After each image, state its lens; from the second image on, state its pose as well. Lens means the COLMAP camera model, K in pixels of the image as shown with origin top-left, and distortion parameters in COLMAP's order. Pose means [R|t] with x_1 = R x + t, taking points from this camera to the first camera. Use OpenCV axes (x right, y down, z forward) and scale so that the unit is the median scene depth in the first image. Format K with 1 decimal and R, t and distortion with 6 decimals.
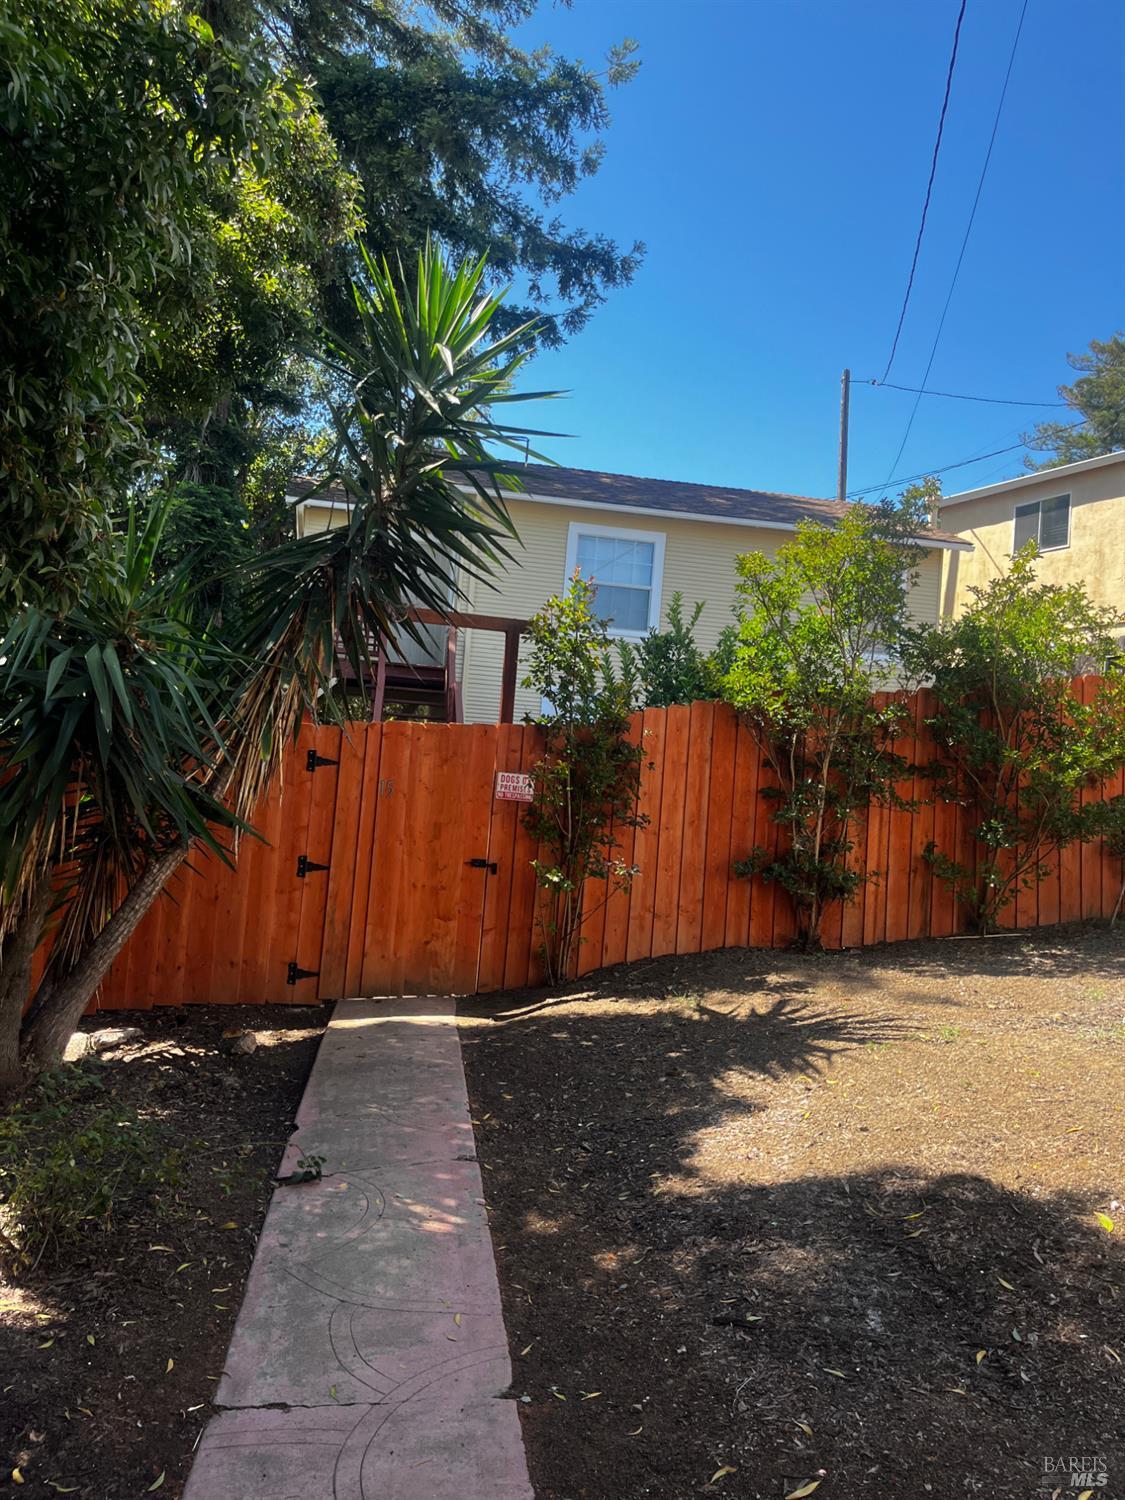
lens RADIAL K [[1137.7, 0, 560.3], [0, 1137.7, 746.6], [0, 0, 1]] dist [0.040625, -0.006030]
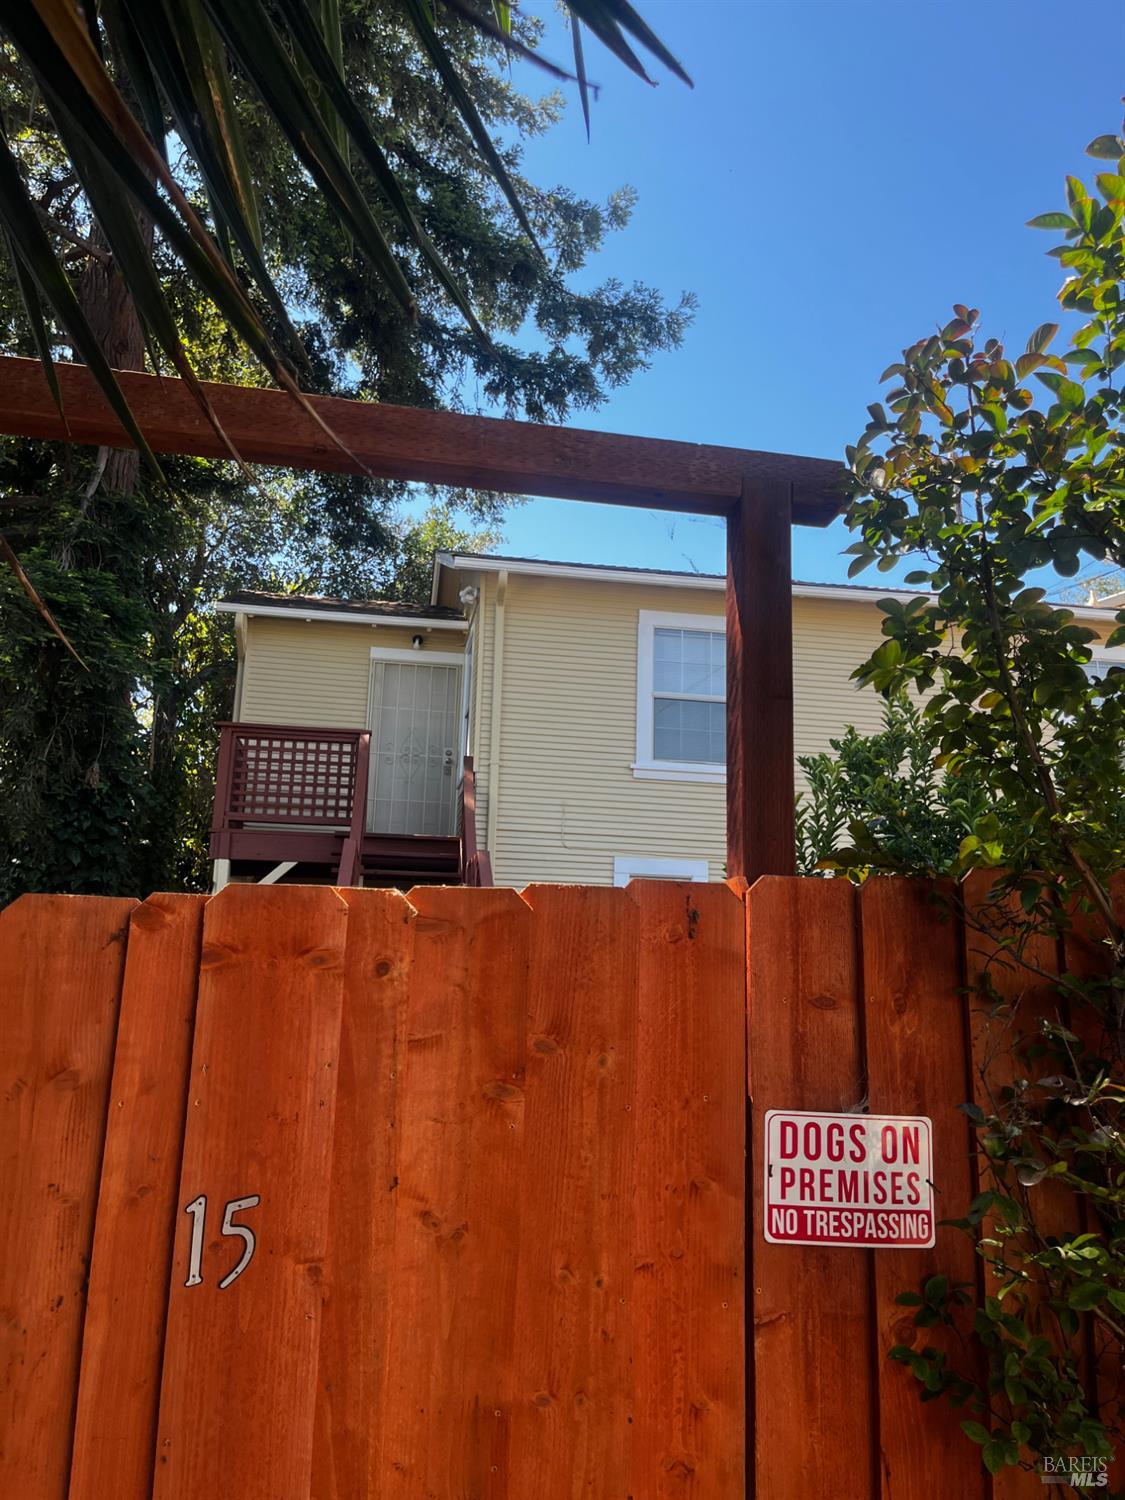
lens RADIAL K [[1137.7, 0, 563.6], [0, 1137.7, 753.0], [0, 0, 1]] dist [0.040625, -0.006030]
pose [[0.998854, -0.047823, 0.002042, -0.045621], [0.047464, 0.984048, -0.171455, -0.004050], [0.006190, 0.171356, 0.985190, 0.399493]]
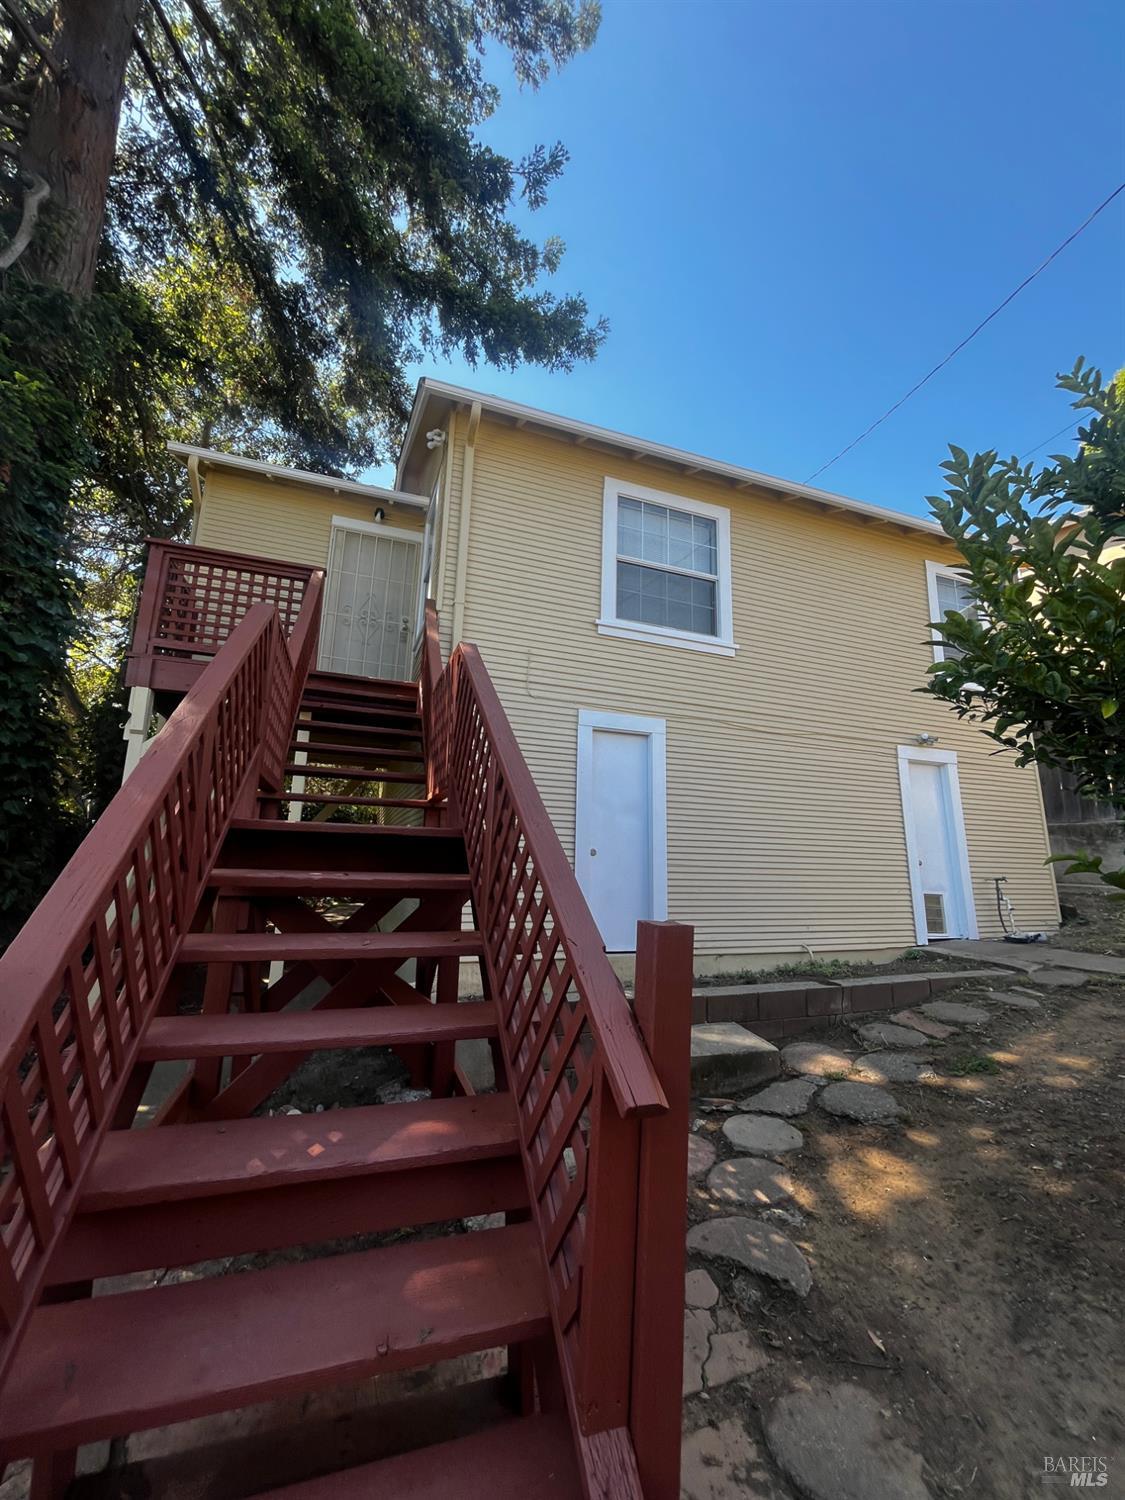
lens RADIAL K [[601.3, 0, 558.8], [0, 601.3, 746.2], [0, 0, 1]] dist [-0.000533, 0.000267]
pose [[0.985184, -0.005267, 0.171420, -0.090041], [0.027825, 0.991194, -0.129460, 0.009328], [-0.169228, 0.132312, 0.976655, 0.746284]]
